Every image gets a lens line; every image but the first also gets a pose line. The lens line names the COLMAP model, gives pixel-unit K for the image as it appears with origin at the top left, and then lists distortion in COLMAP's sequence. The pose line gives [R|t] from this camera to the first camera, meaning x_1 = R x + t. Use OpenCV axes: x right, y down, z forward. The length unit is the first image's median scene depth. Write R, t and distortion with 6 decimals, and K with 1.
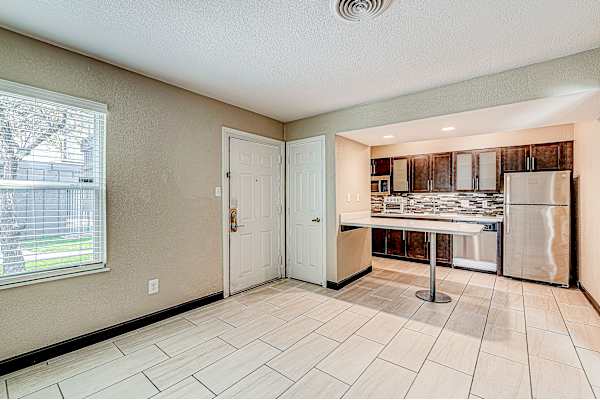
lens RADIAL K [[267.8, 0, 298.2], [0, 267.8, 201.2], [0, 0, 1]] dist [-0.005056, -0.001060]
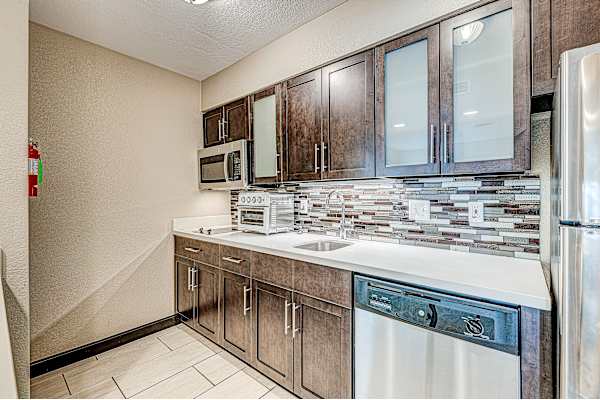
lens RADIAL K [[267.8, 0, 301.2], [0, 267.8, 199.9], [0, 0, 1]] dist [-0.005056, -0.001060]
pose [[0.999375, -0.002997, -0.035224, 0.479952], [0.003005, 0.999995, 0.000175, -0.005117], [0.035224, -0.000281, 0.999379, 0.646965]]
